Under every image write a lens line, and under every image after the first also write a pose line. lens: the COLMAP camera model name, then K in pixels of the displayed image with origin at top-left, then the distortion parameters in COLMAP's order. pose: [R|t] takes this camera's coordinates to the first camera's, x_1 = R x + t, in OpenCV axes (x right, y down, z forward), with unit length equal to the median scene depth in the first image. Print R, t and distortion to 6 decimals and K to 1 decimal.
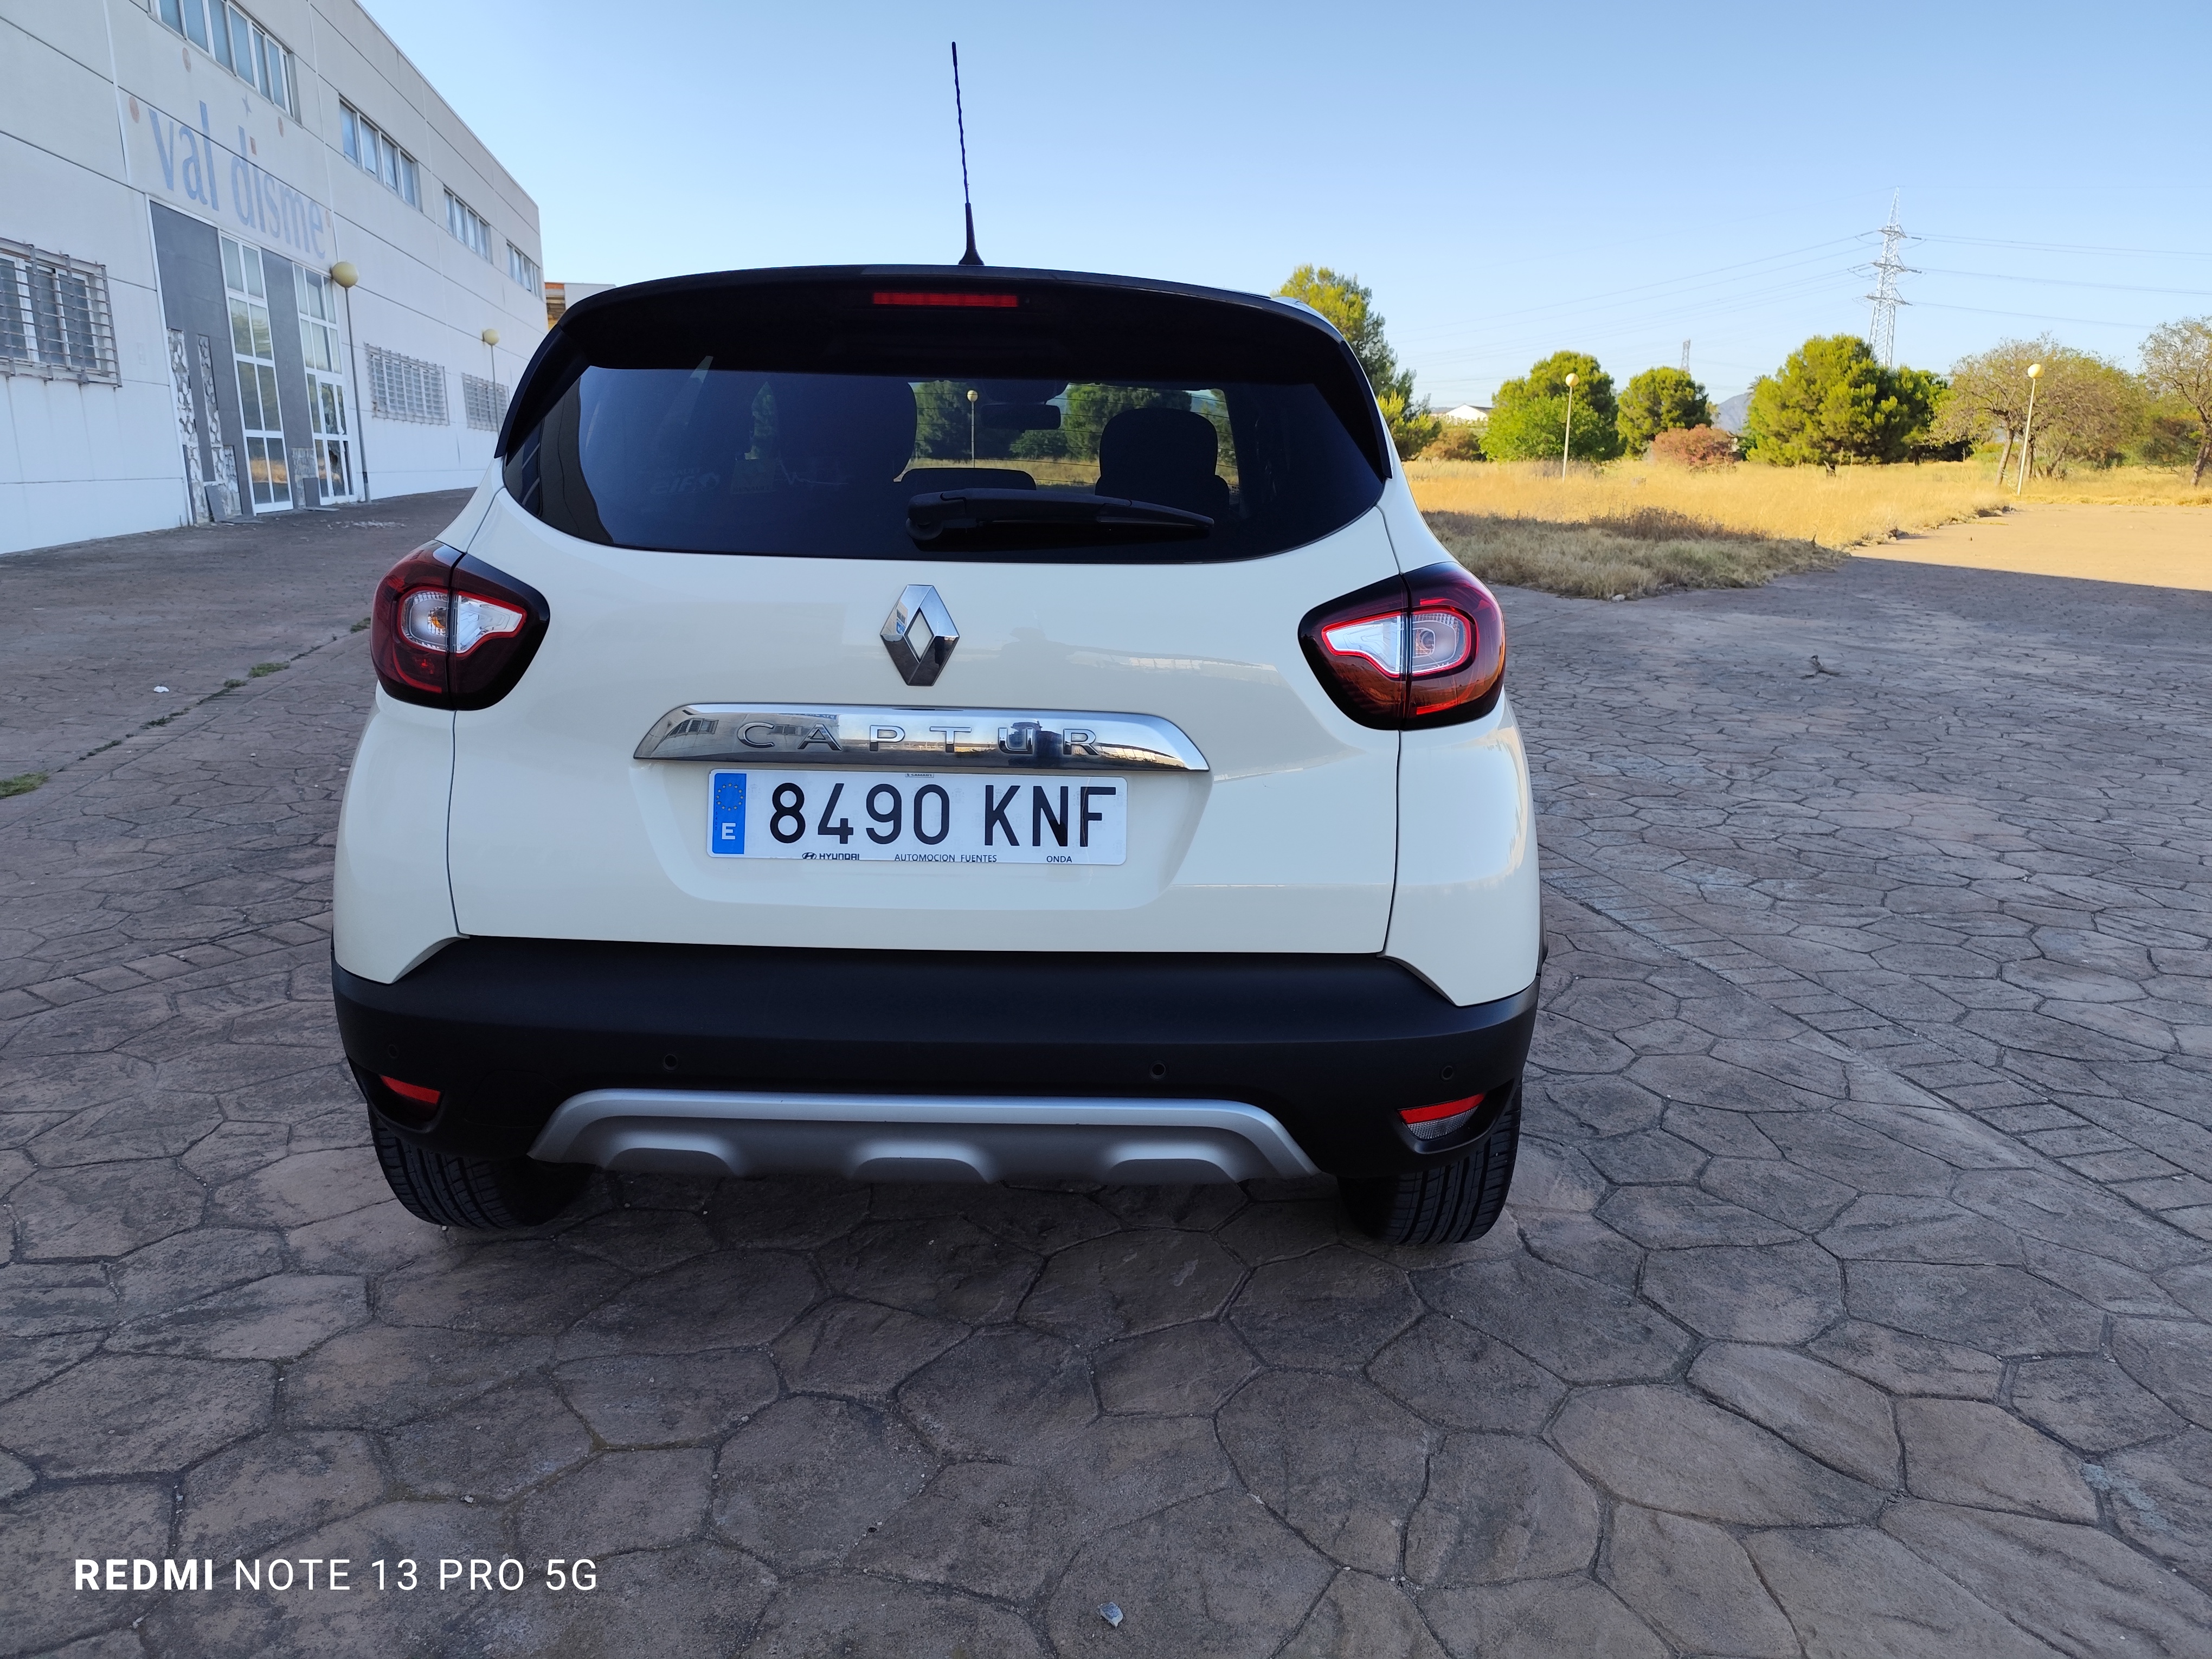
lens RADIAL K [[1521.3, 0, 1098.8], [0, 1521.3, 819.5], [0, 0, 1]] dist [0.032043, -0.038081]
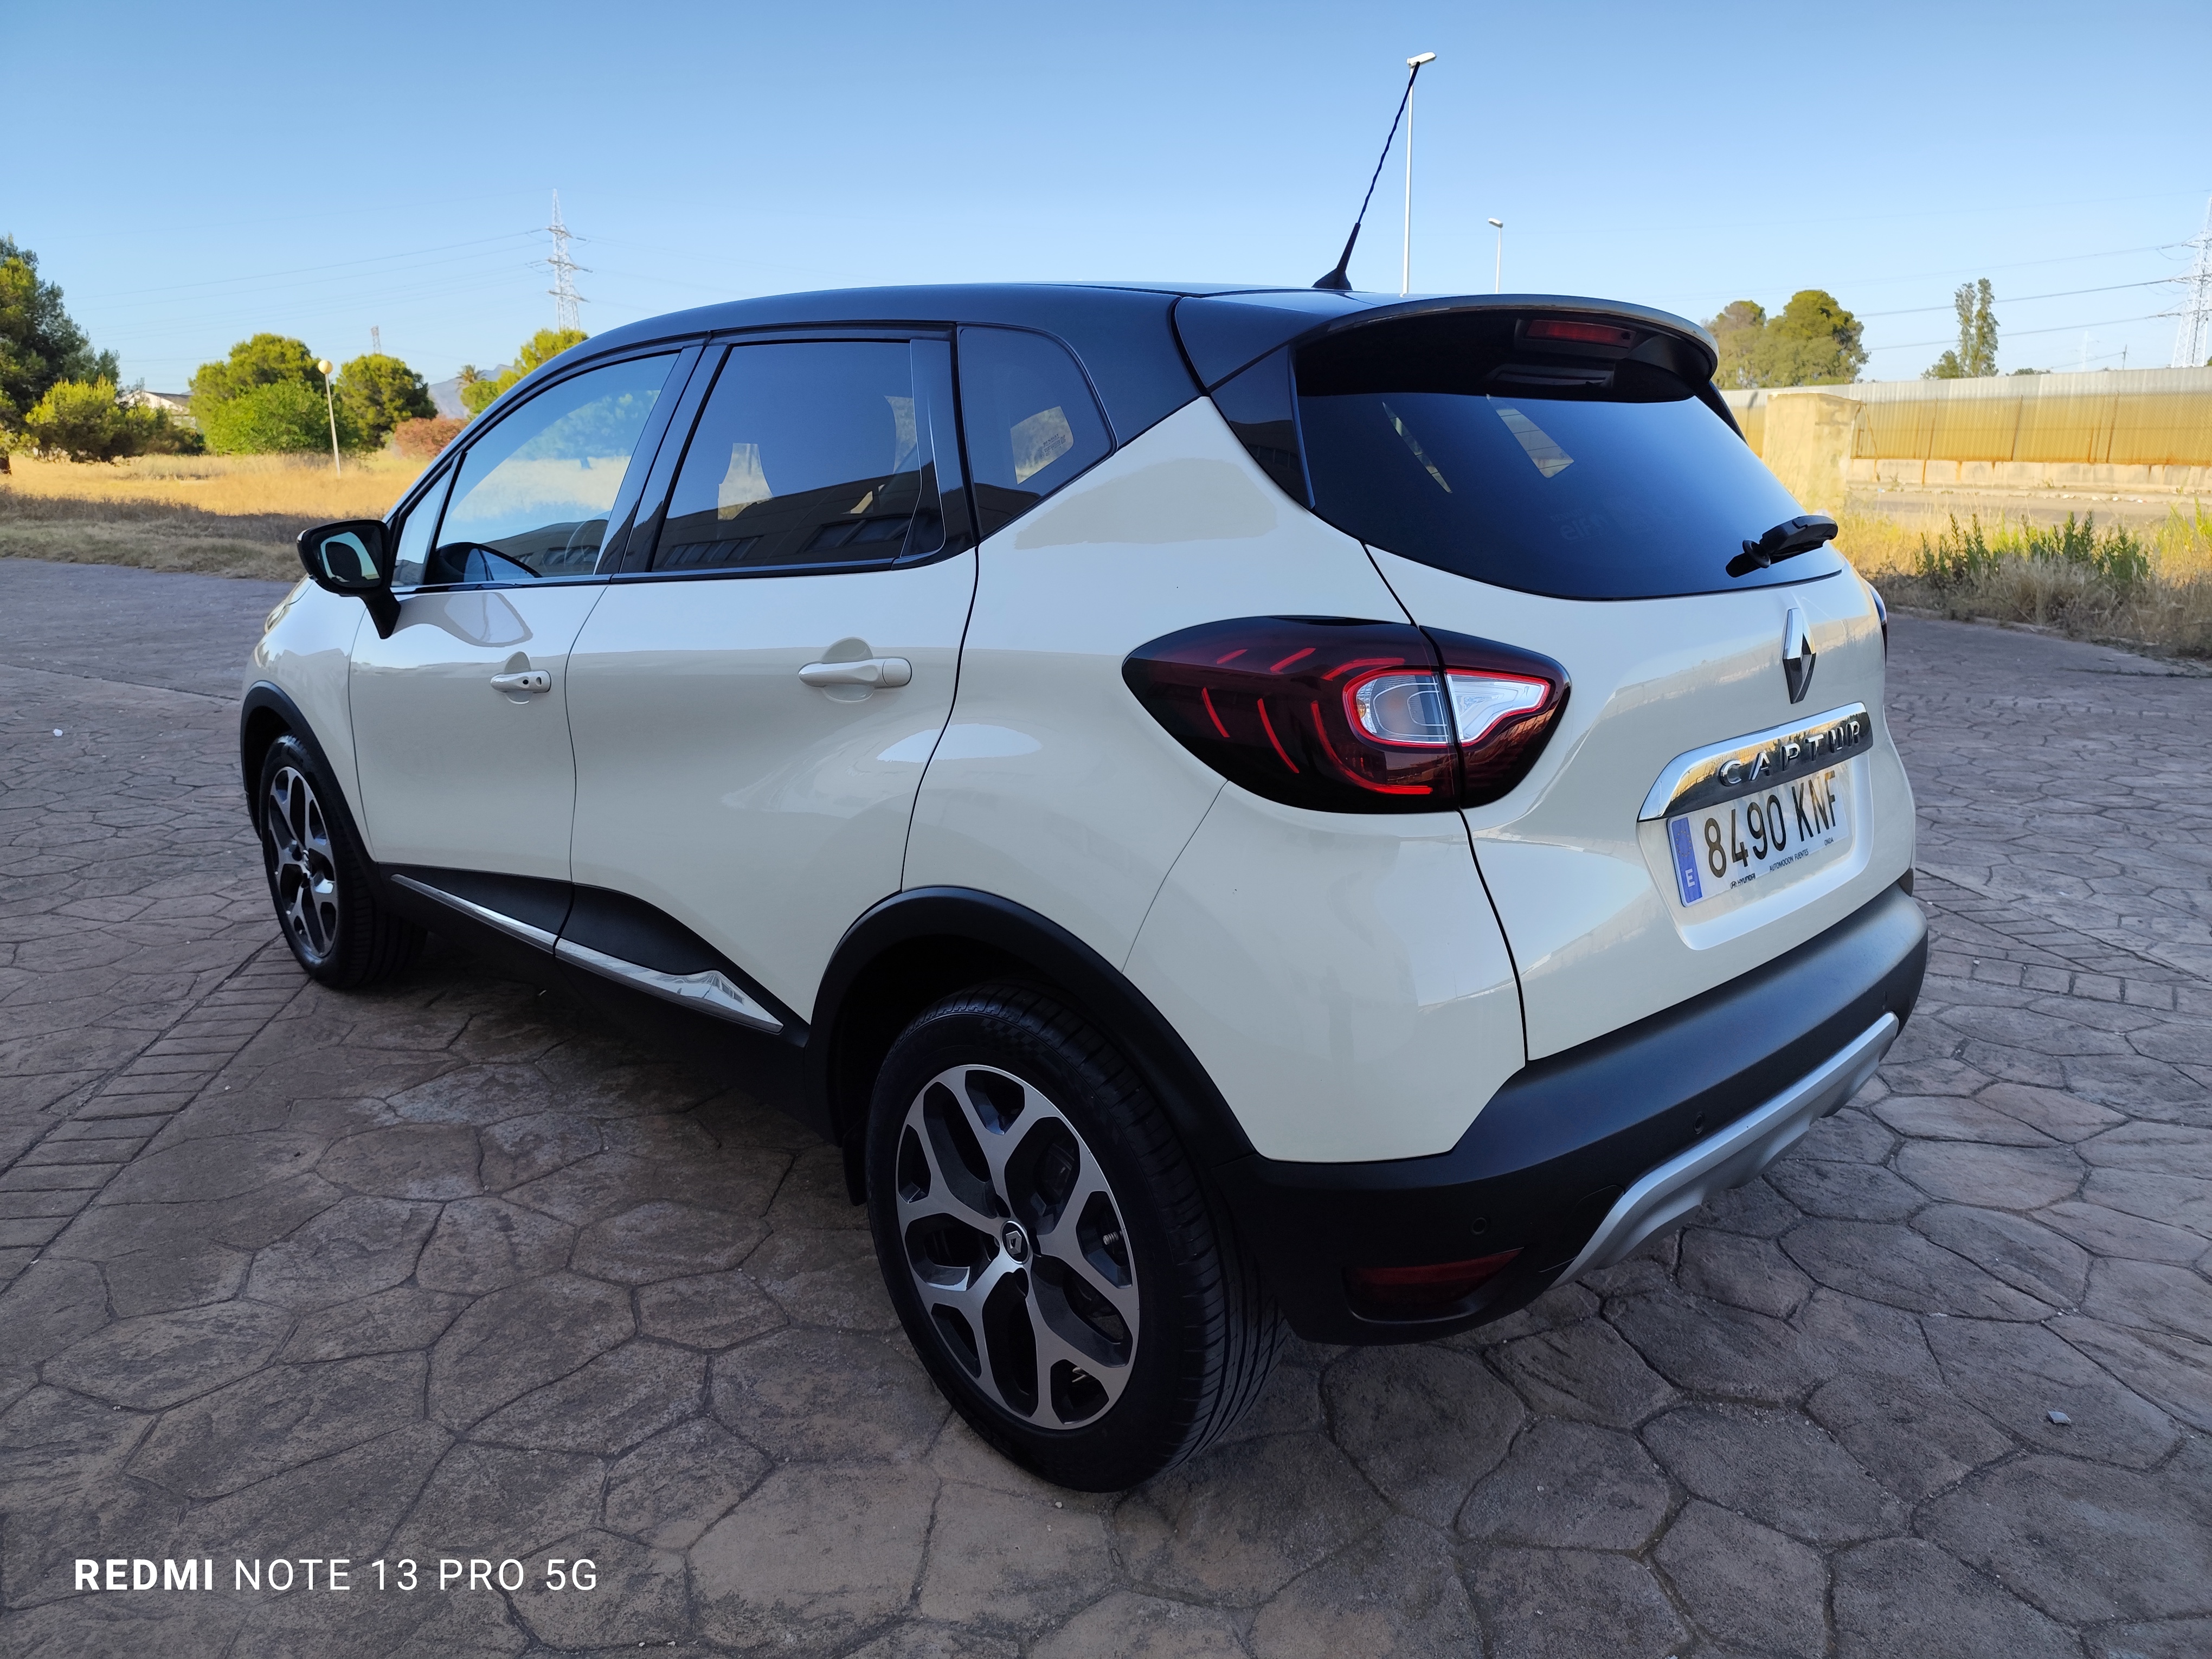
lens RADIAL K [[1521.3, 0, 1098.8], [0, 1521.3, 819.5], [0, 0, 1]] dist [0.032043, -0.038081]
pose [[0.710077, -0.181585, 0.680307, -0.761122], [0.176988, 0.981184, 0.077160, -0.111794], [-0.681517, 0.065617, 0.728855, 0.348004]]
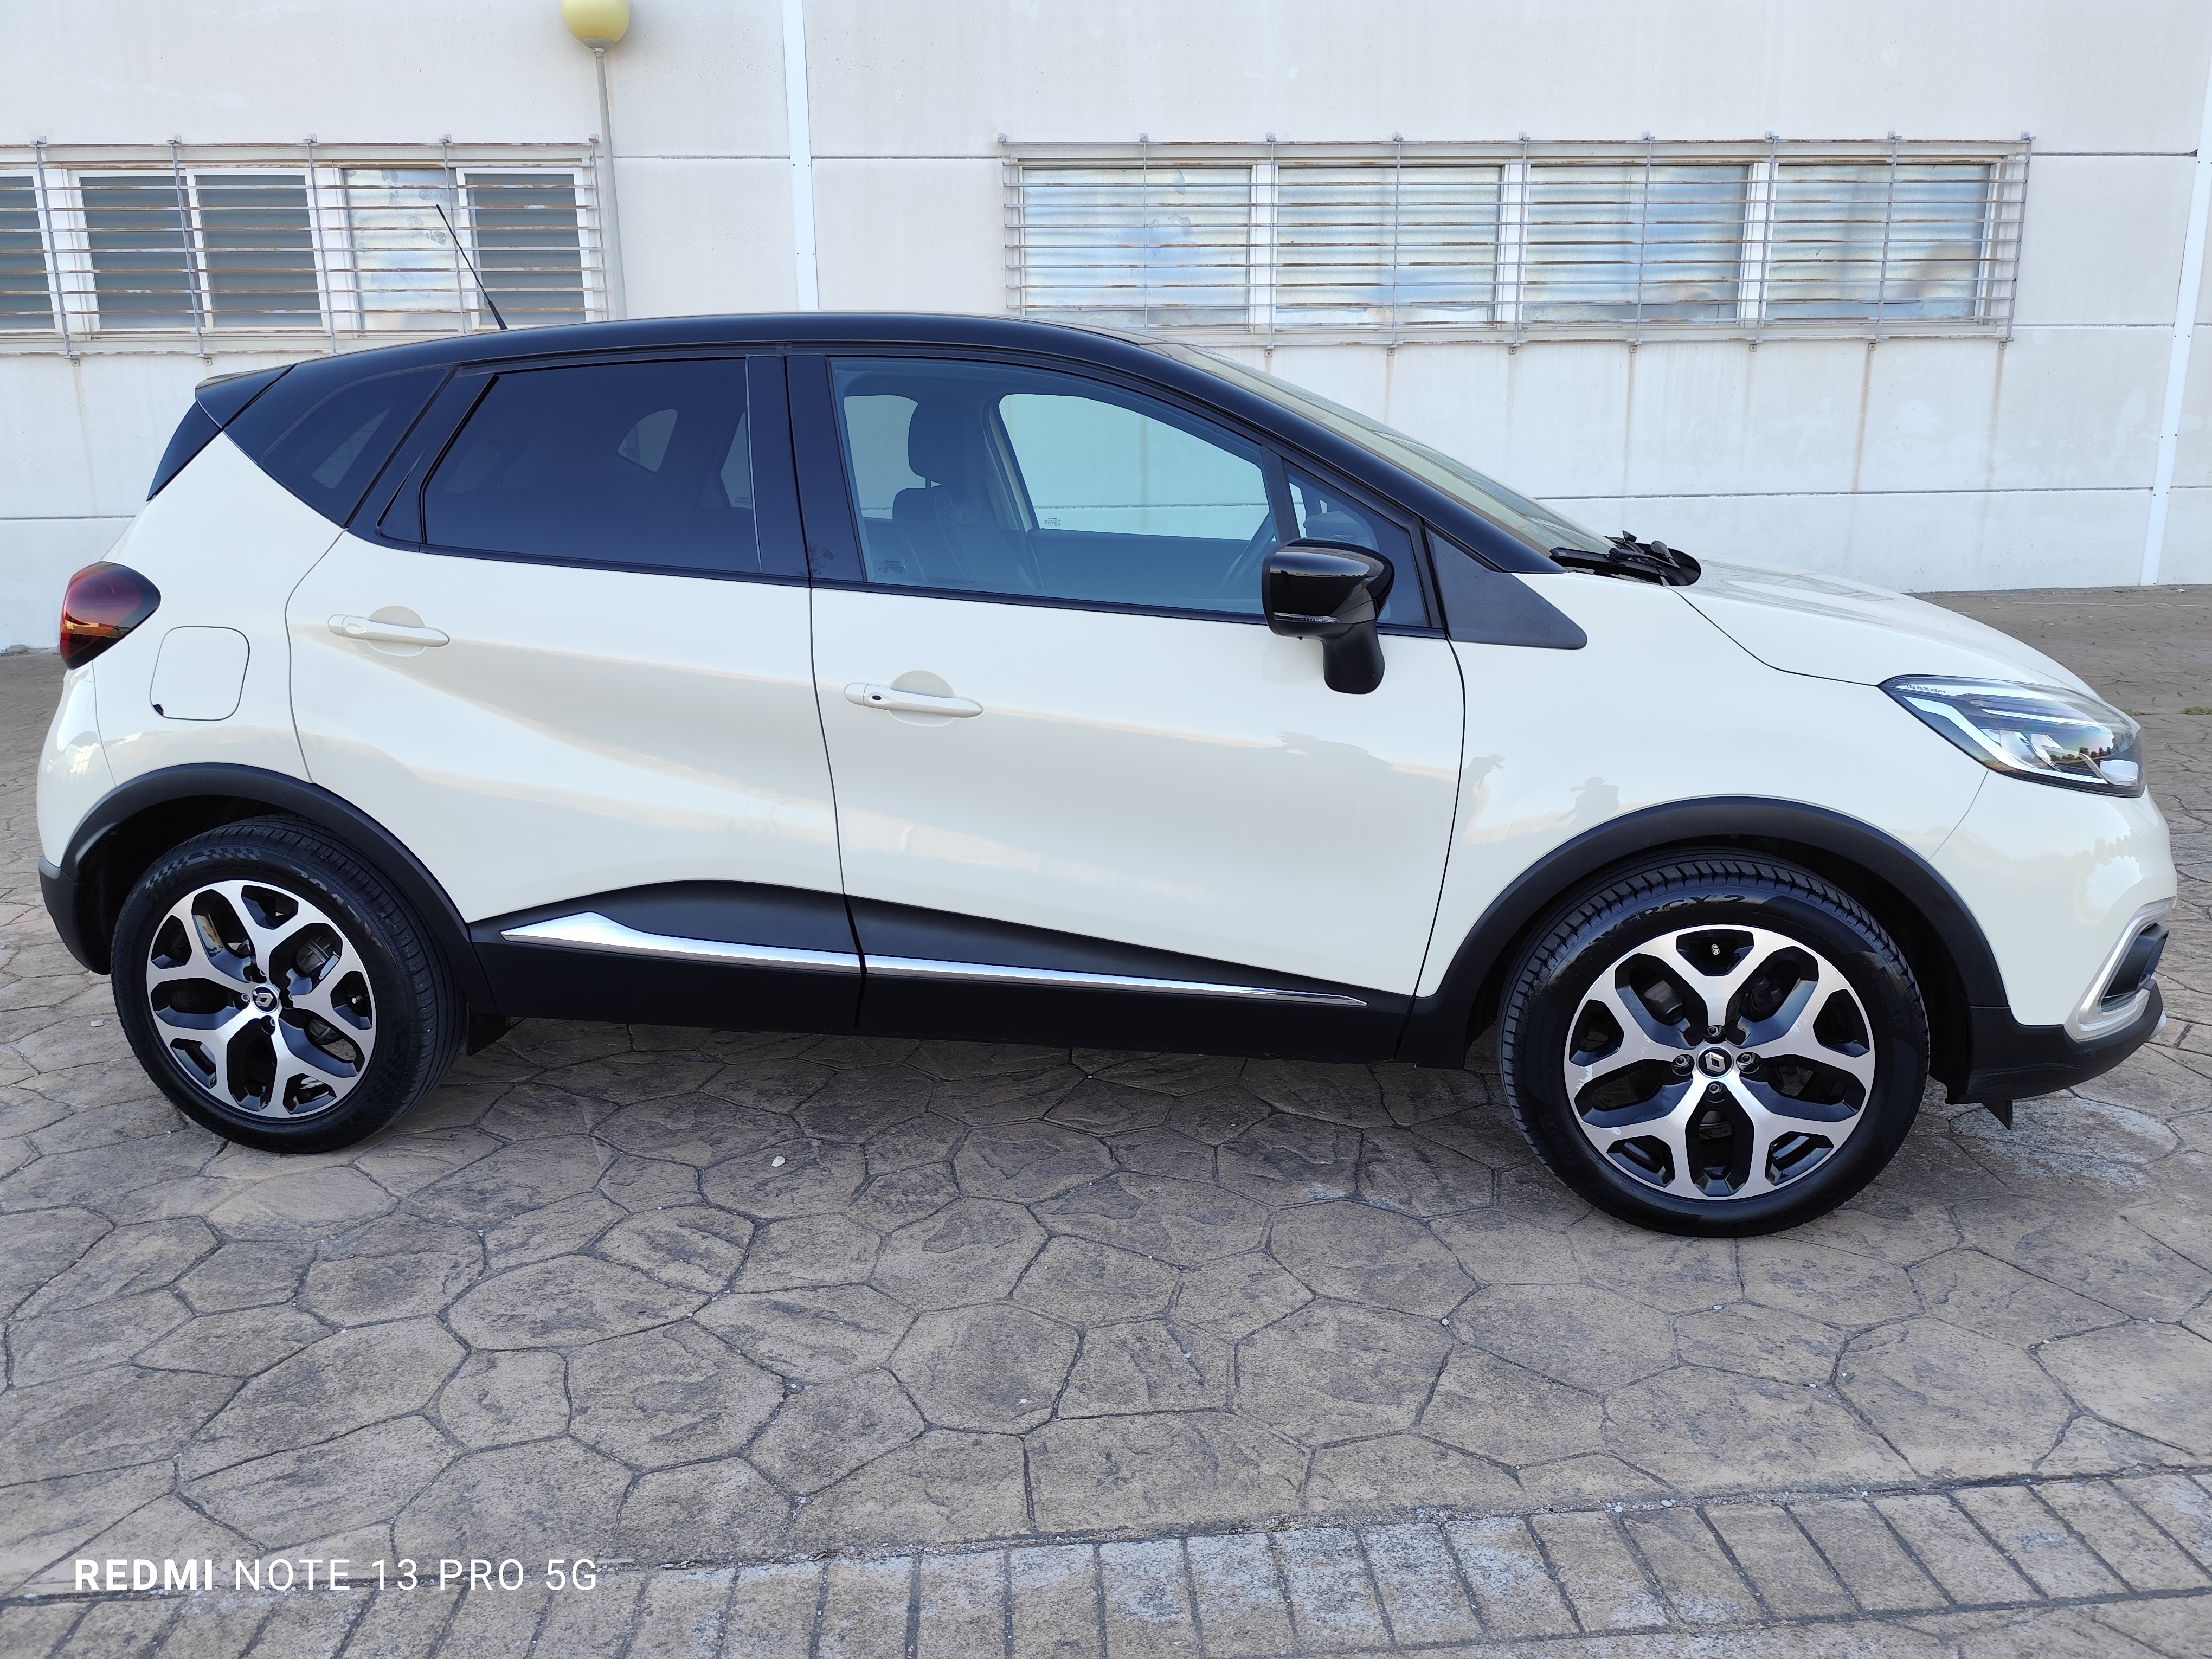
lens RADIAL K [[1521.3, 0, 1098.8], [0, 1521.3, 819.5], [0, 0, 1]] dist [0.032043, -0.038081]
pose [[-0.157540, 0.223617, -0.961861, 1.054630], [-0.213505, 0.943273, 0.254265, -0.352894], [0.964156, 0.245419, -0.100860, 1.470526]]
